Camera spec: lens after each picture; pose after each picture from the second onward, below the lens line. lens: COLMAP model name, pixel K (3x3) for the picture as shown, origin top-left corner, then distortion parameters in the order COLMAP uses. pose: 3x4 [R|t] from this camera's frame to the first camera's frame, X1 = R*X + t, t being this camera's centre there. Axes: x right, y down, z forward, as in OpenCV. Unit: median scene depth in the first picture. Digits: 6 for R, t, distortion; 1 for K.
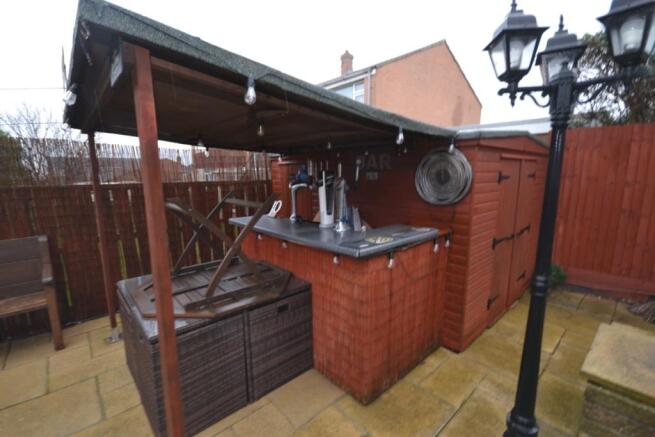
lens RADIAL K [[292.8, 0, 327.1], [0, 292.8, 220.4], [0, 0, 1]] dist [-0.002214, -0.000541]
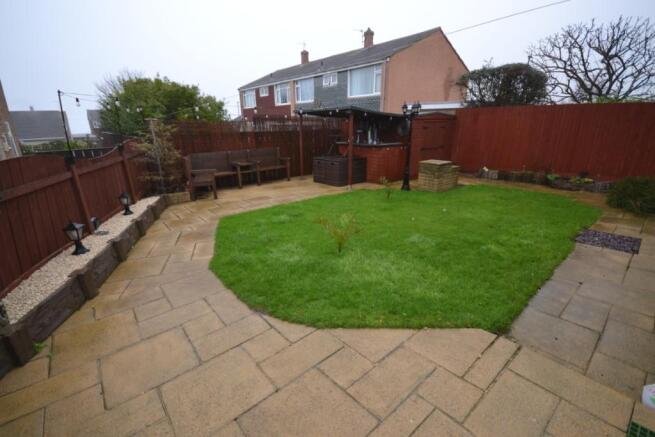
lens RADIAL K [[292.8, 0, 328.6], [0, 292.8, 220.8], [0, 0, 1]] dist [-0.002214, -0.000541]
pose [[0.999499, 0.009717, -0.030116, -0.138666], [-0.004788, 0.987169, 0.159609, 0.139083], [0.031280, -0.159384, 0.986721, -0.930017]]
